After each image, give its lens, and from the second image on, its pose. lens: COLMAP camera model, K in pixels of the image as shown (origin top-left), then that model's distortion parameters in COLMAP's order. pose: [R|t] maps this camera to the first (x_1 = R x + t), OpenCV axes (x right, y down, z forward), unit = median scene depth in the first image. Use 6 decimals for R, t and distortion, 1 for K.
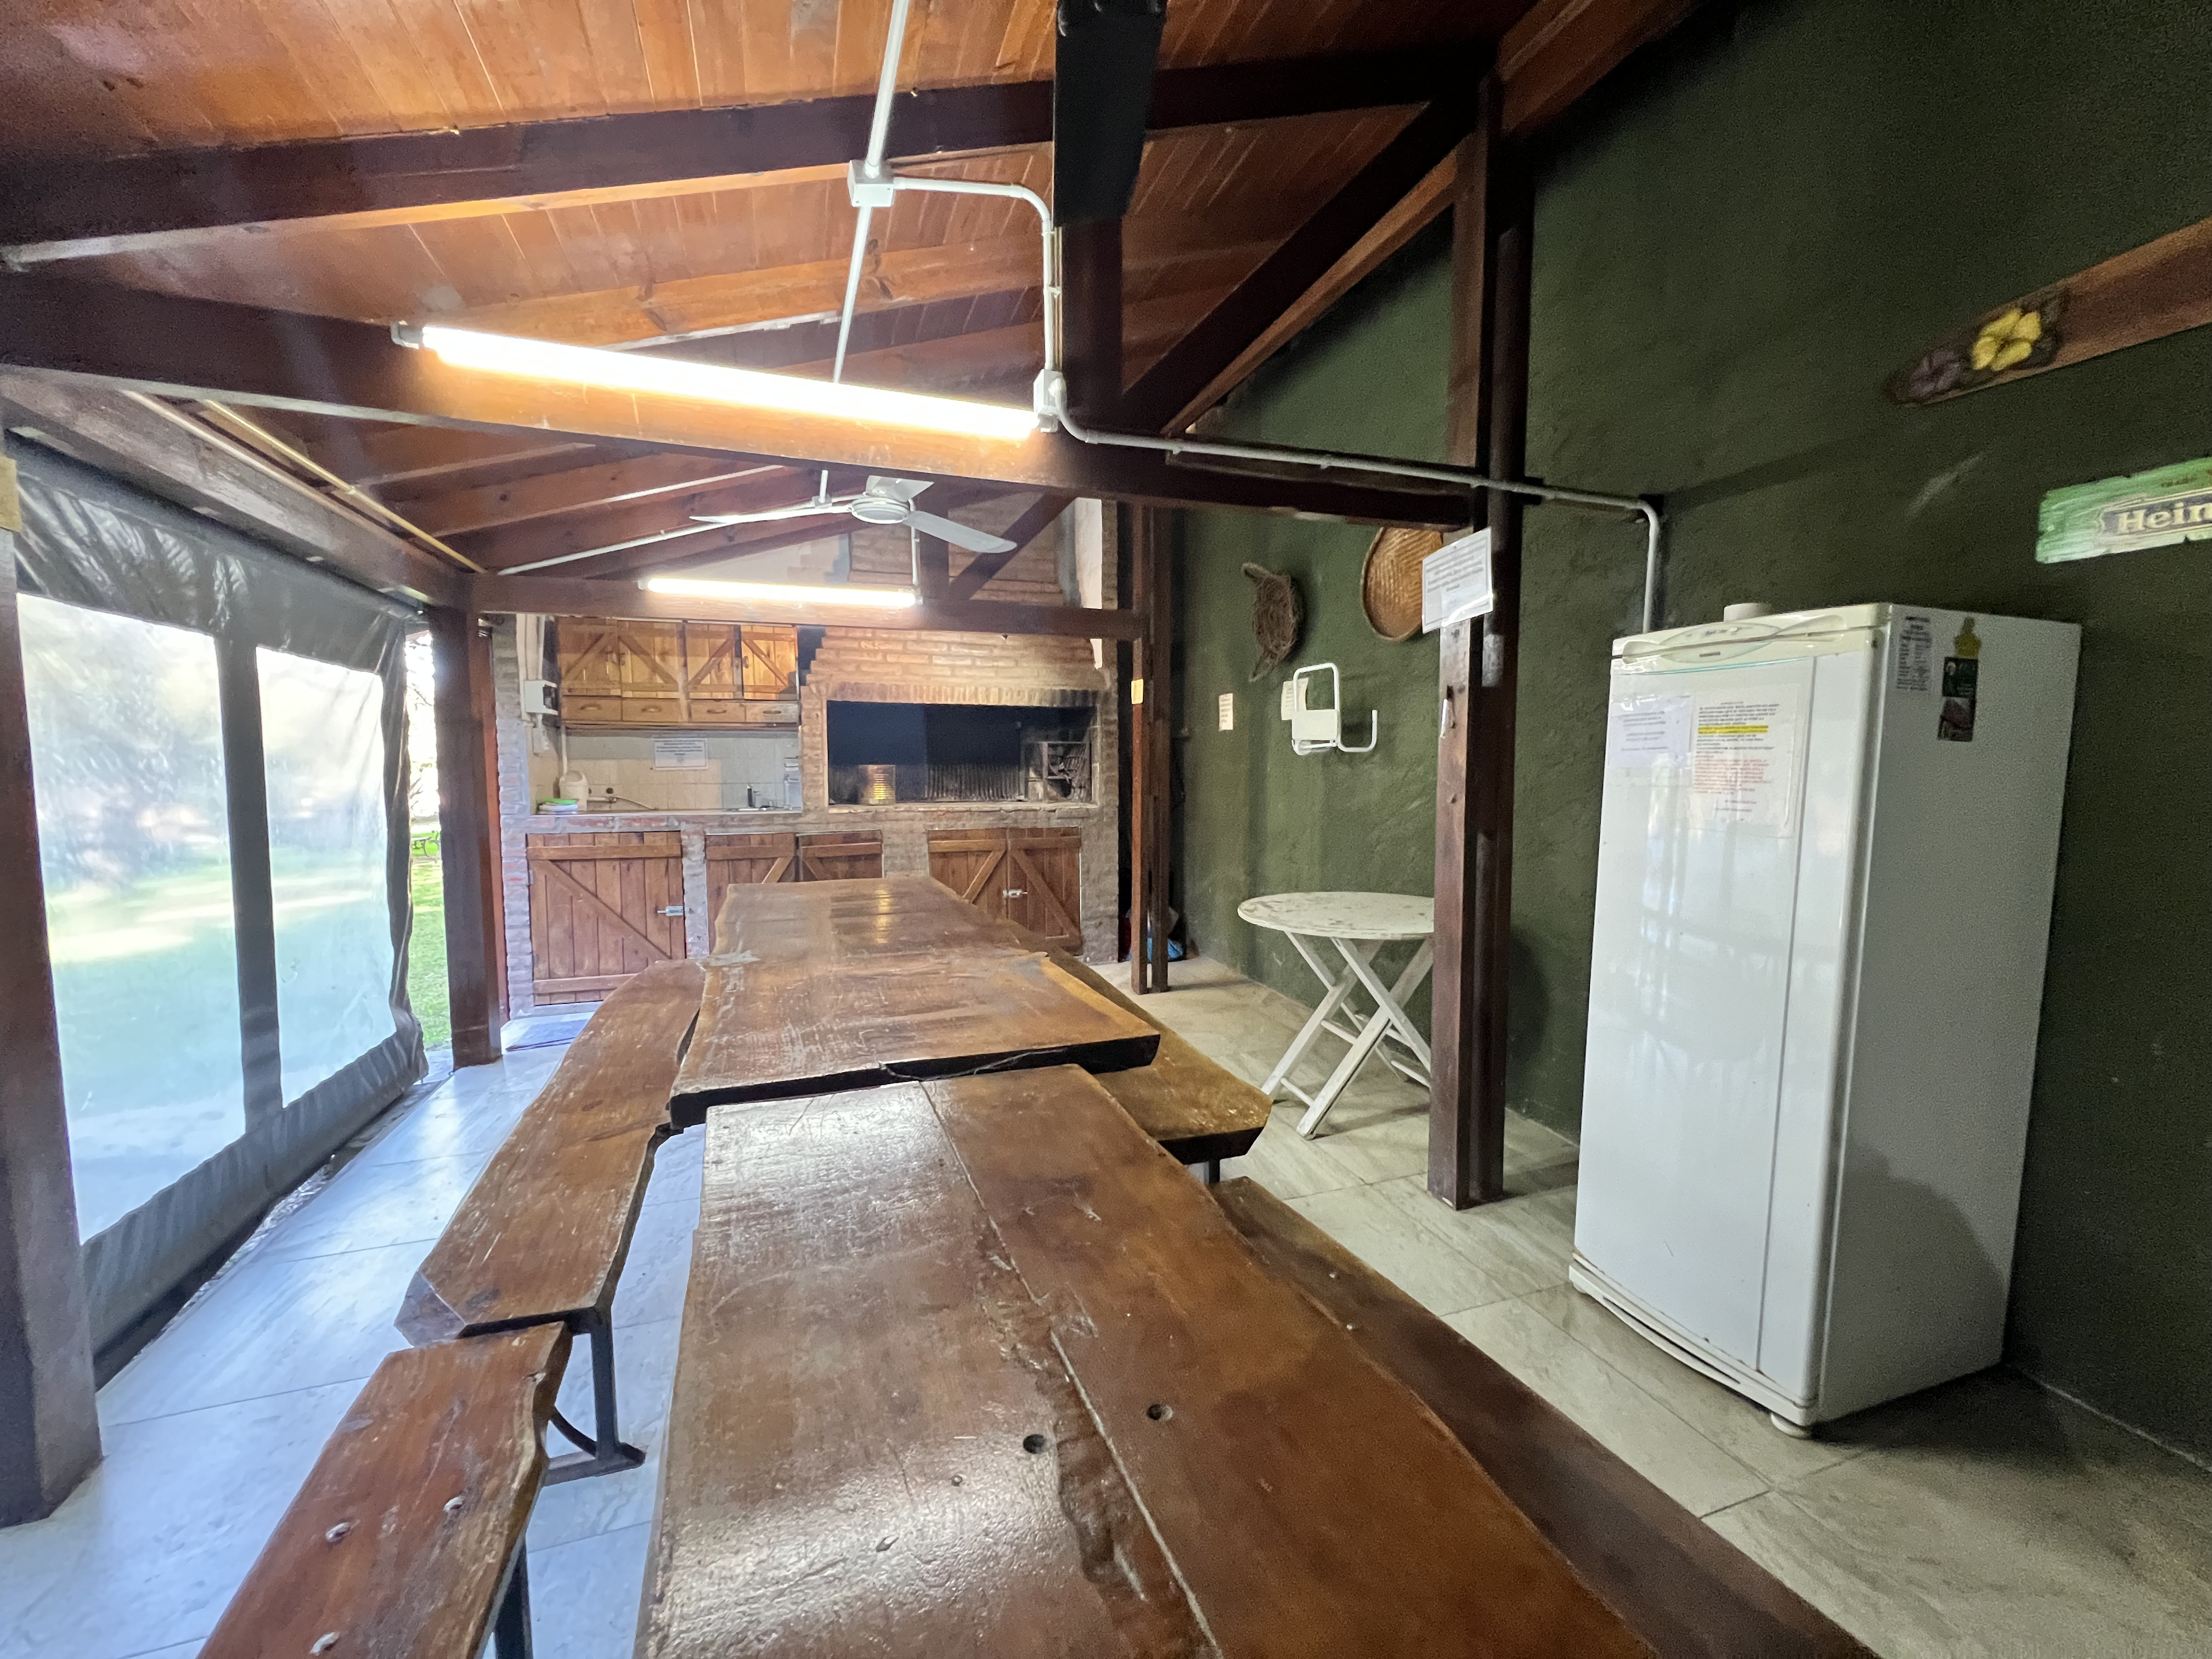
lens RADIAL K [[880.4, 0, 1103.7], [0, 880.4, 837.2], [0, 0, 1]] dist [-0.001400, -0.000111]
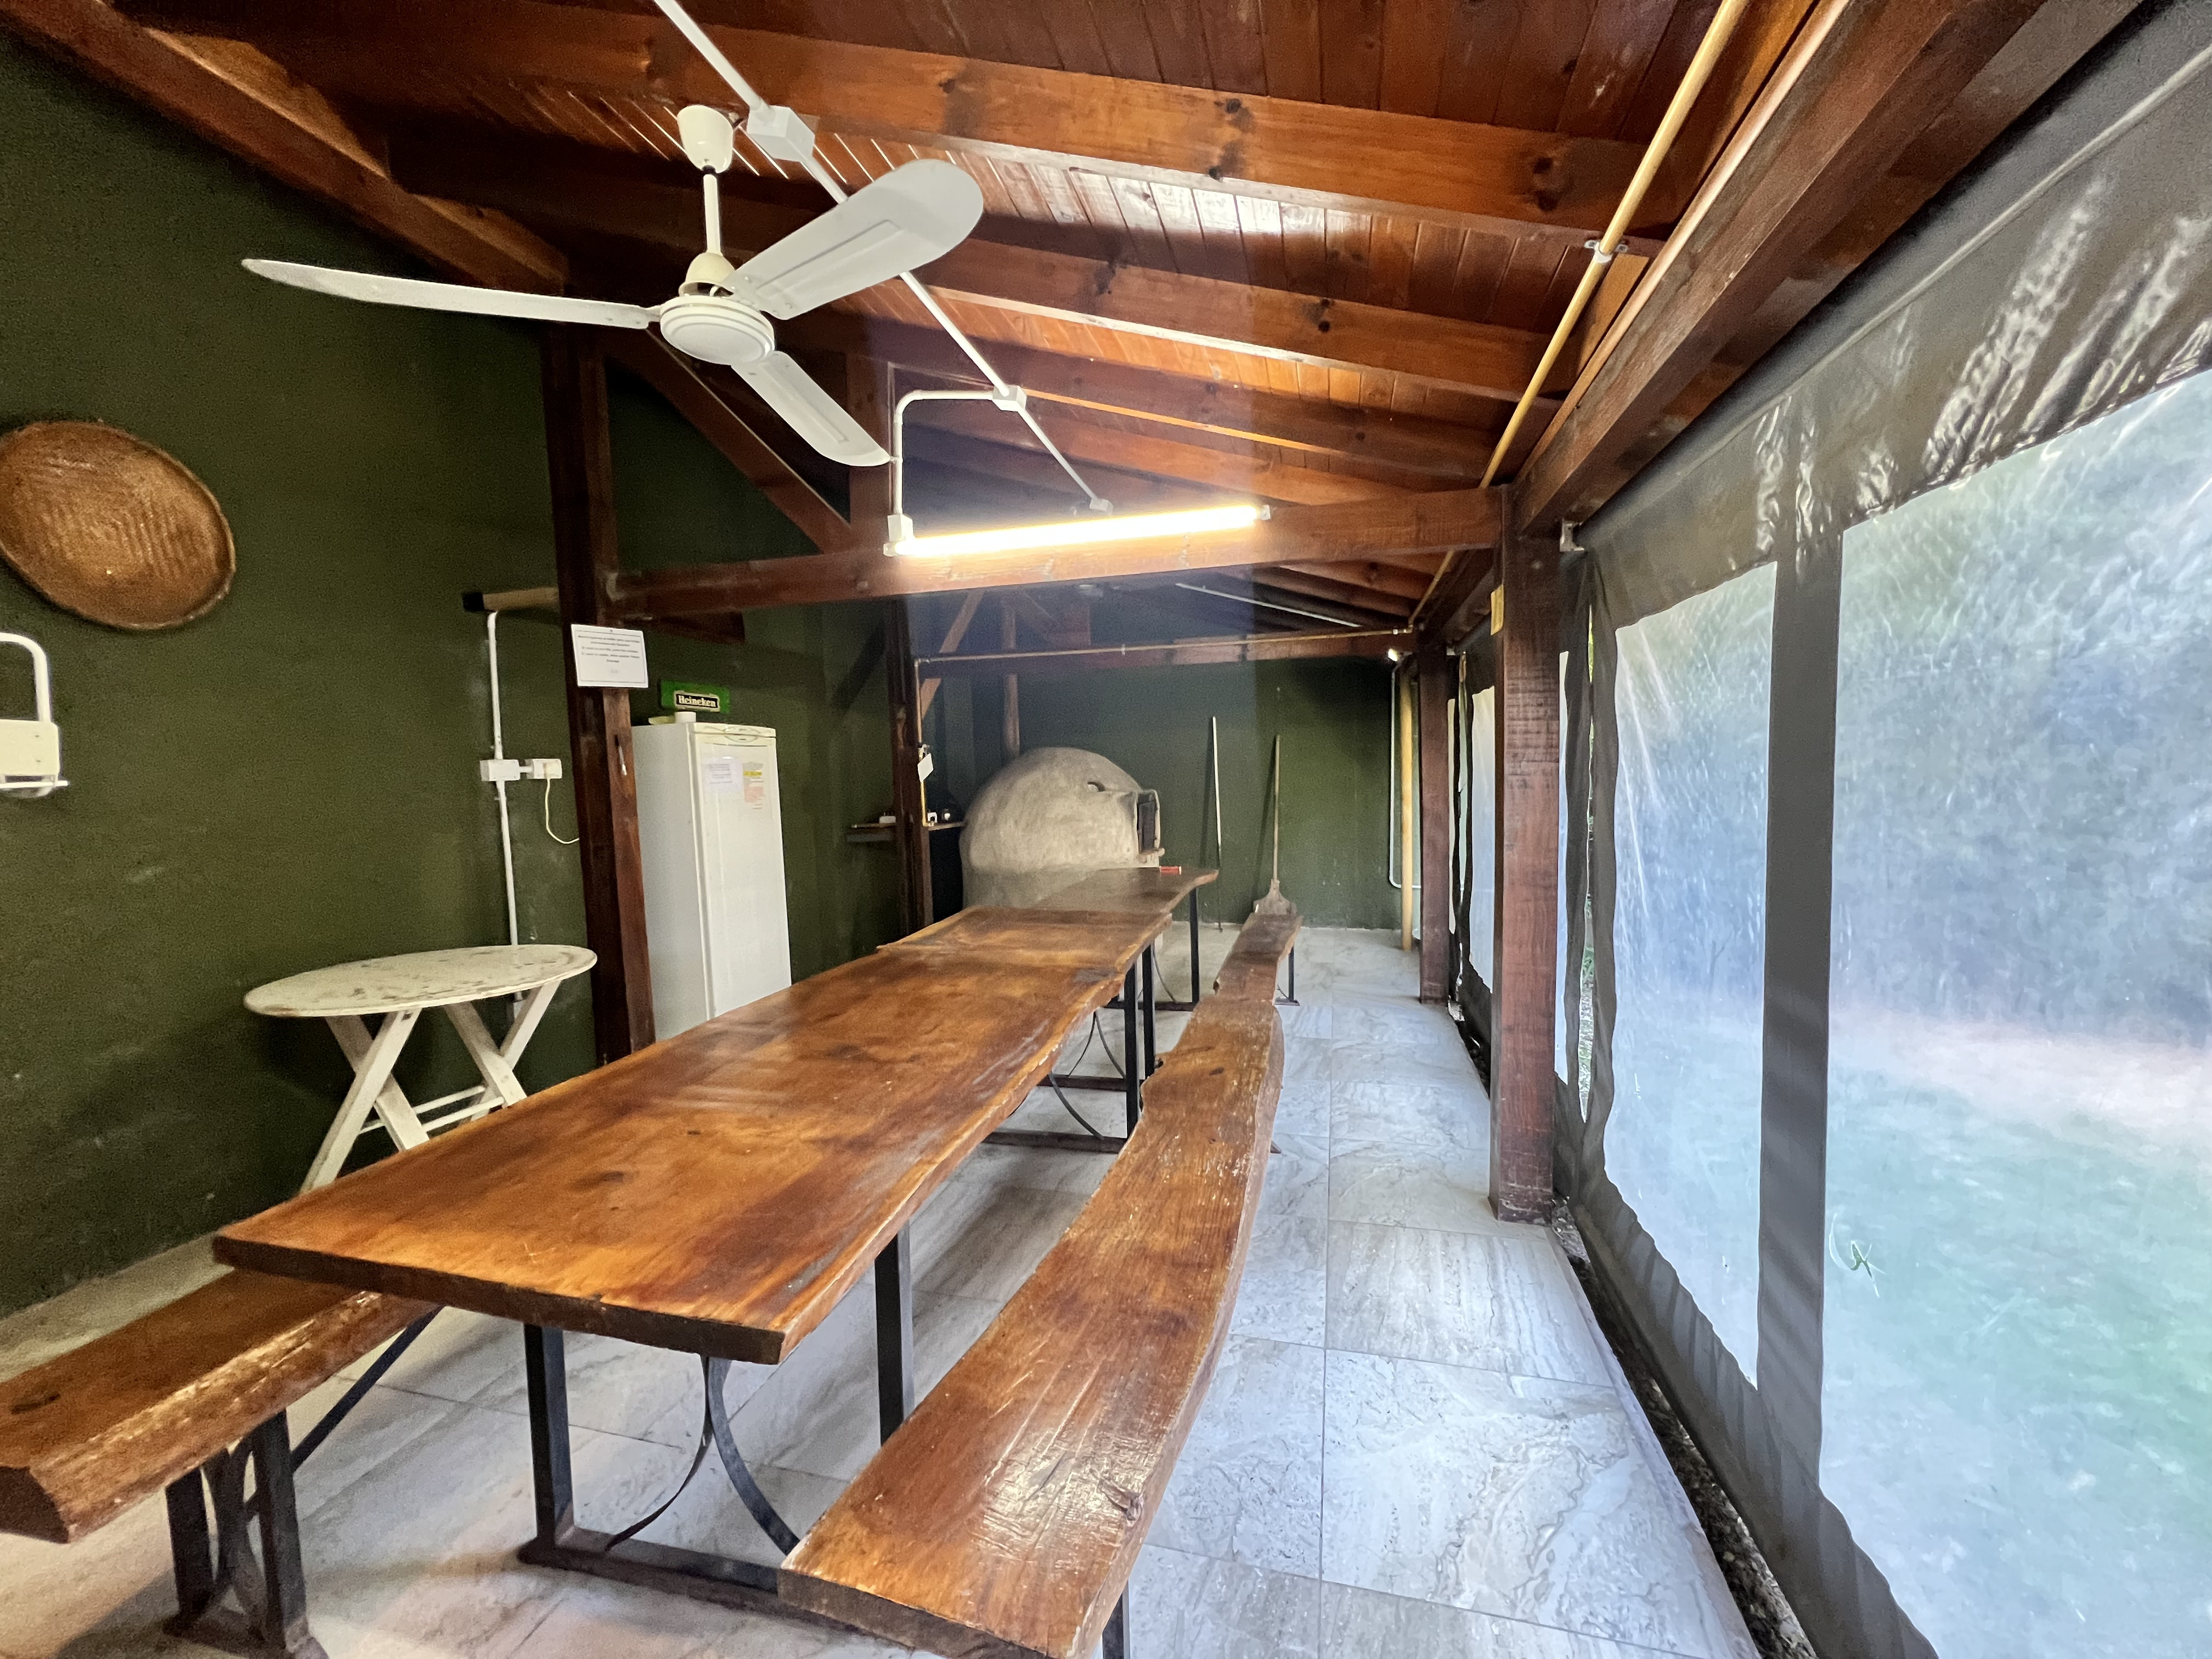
lens RADIAL K [[880.4, 0, 1103.7], [0, 880.4, 837.2], [0, 0, 1]] dist [-0.001400, -0.000111]
pose [[-0.826088, -0.020371, 0.563173, -0.777504], [0.075551, 0.986321, 0.146500, -0.131874], [-0.558454, 0.163570, -0.813249, 1.390380]]
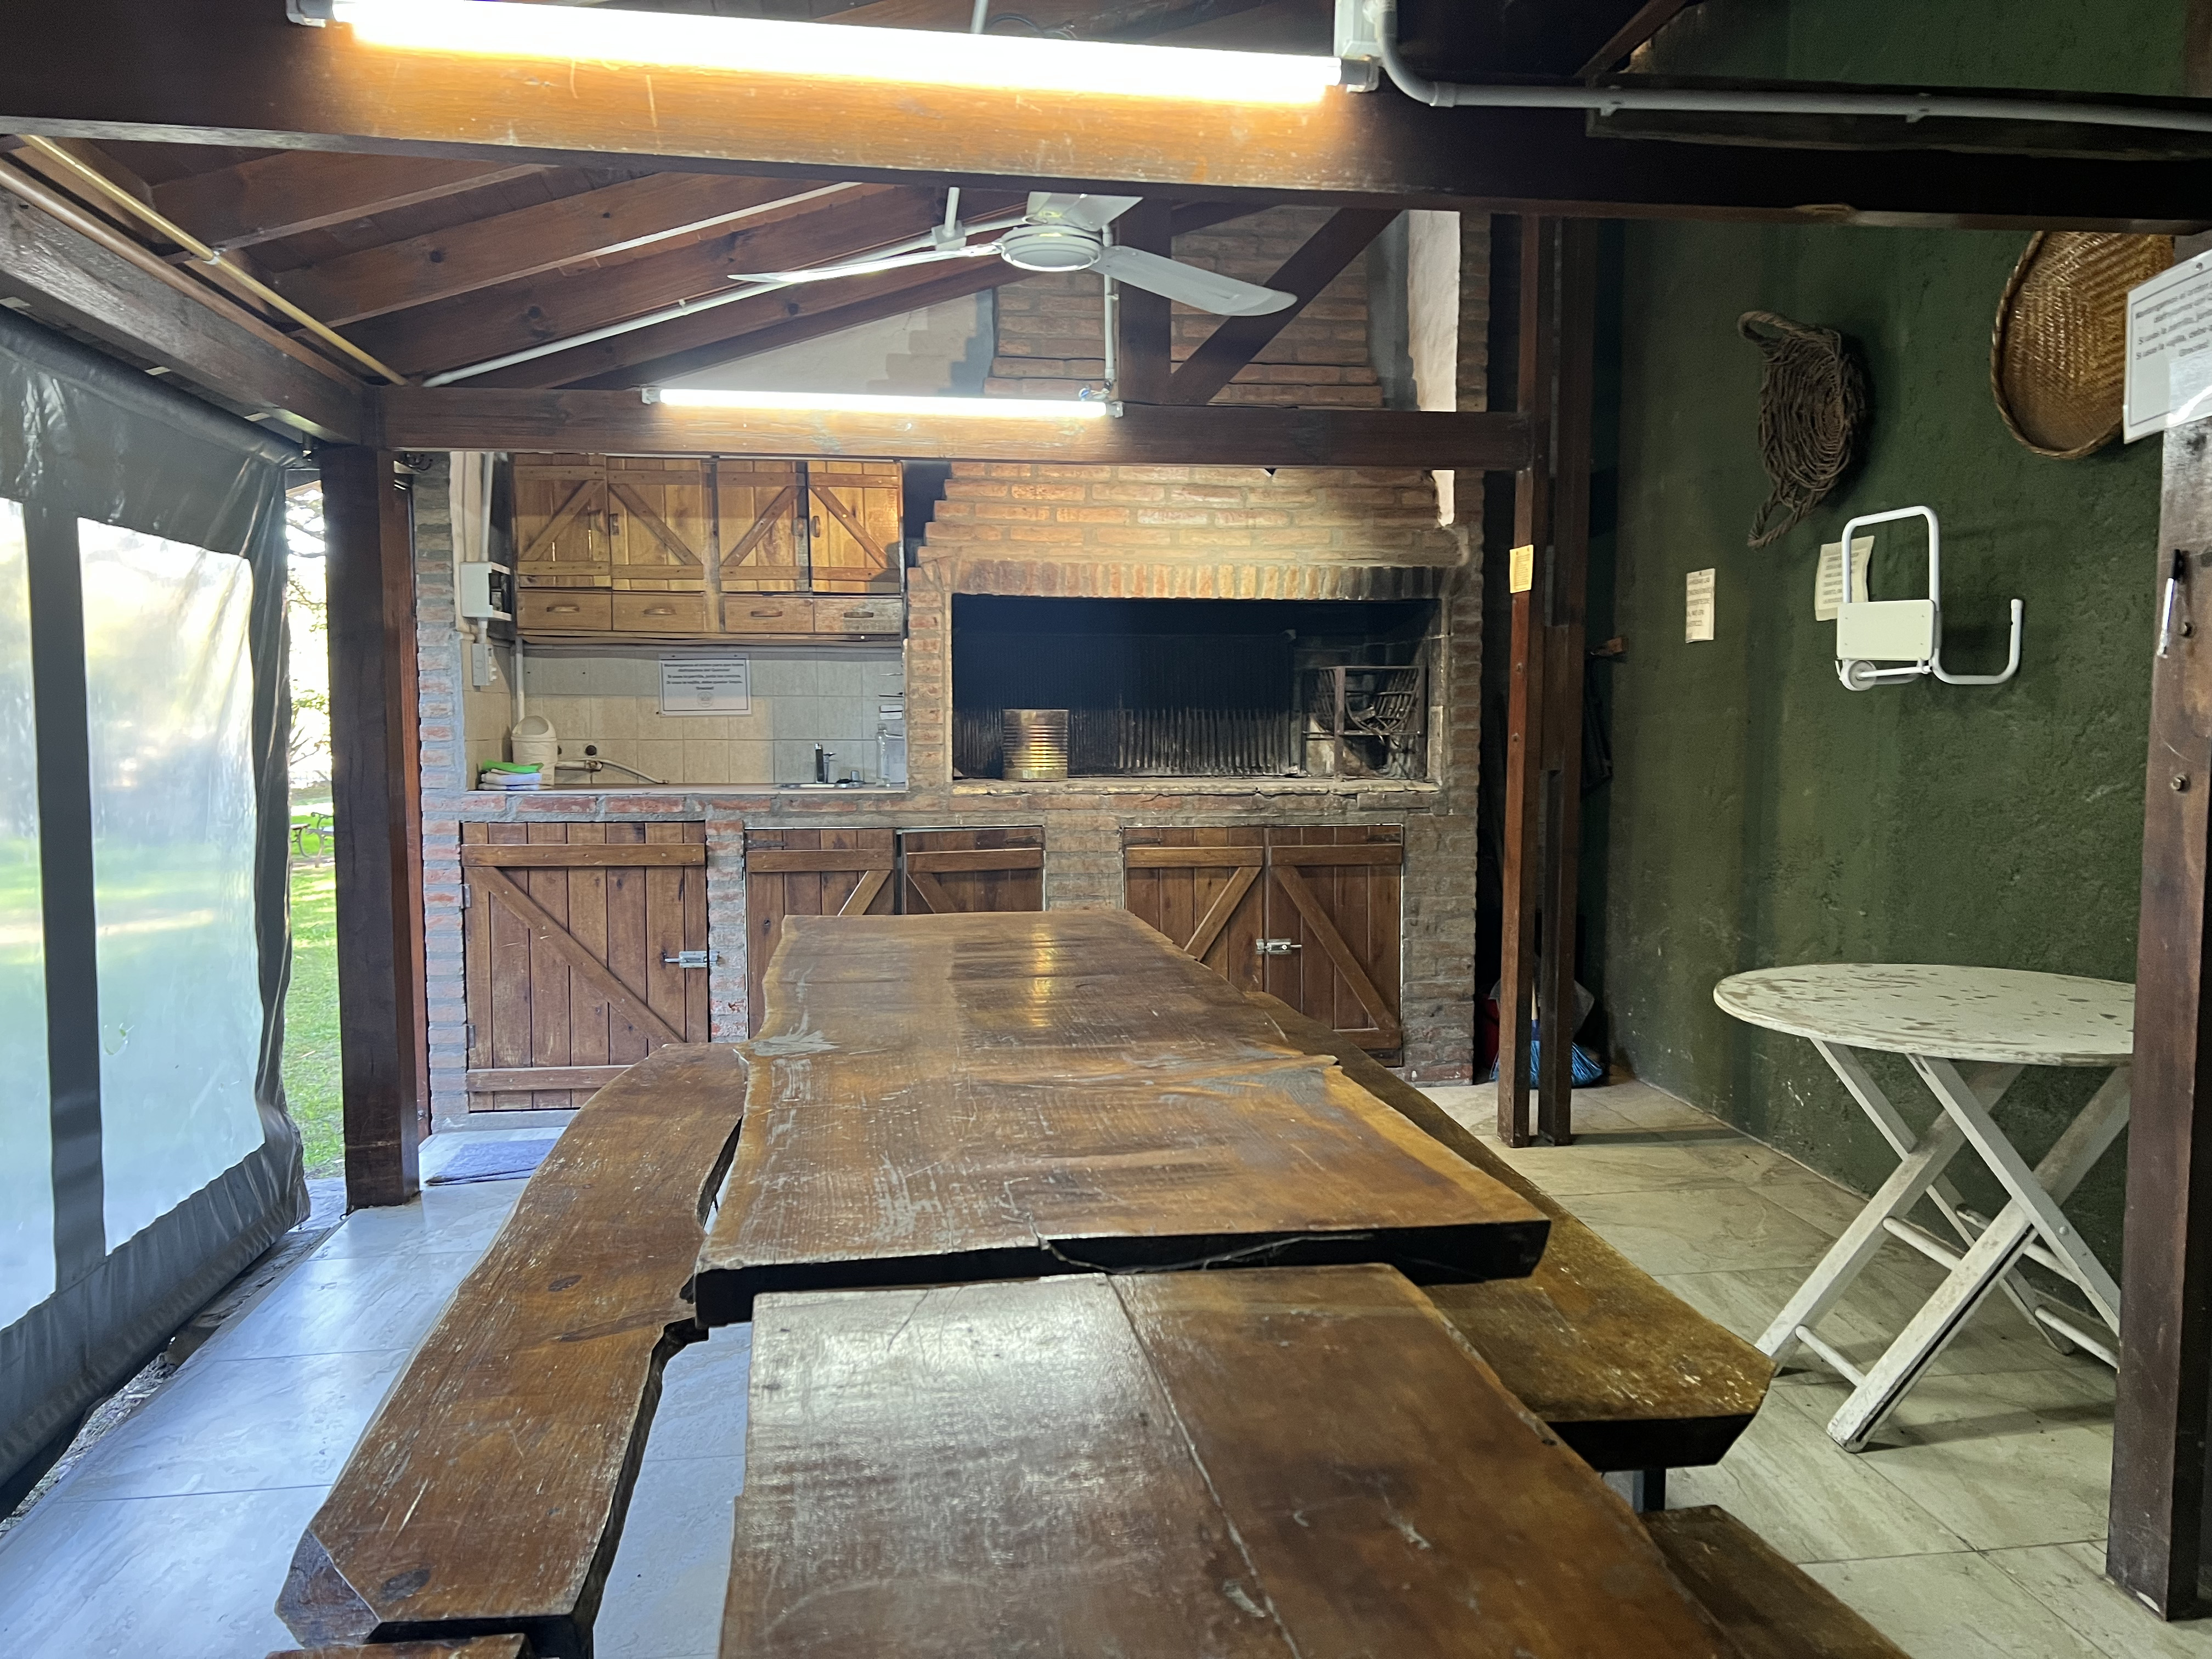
lens RADIAL K [[1643.6, 0, 1128.0], [0, 1643.6, 843.7], [0, 0, 1]] dist [0.083671, -0.096607]
pose [[0.981347, 0.018914, -0.191310, 0.000964], [-0.018679, 0.999821, 0.003033, -0.001369], [0.191333, 0.000597, 0.981525, -0.021695]]
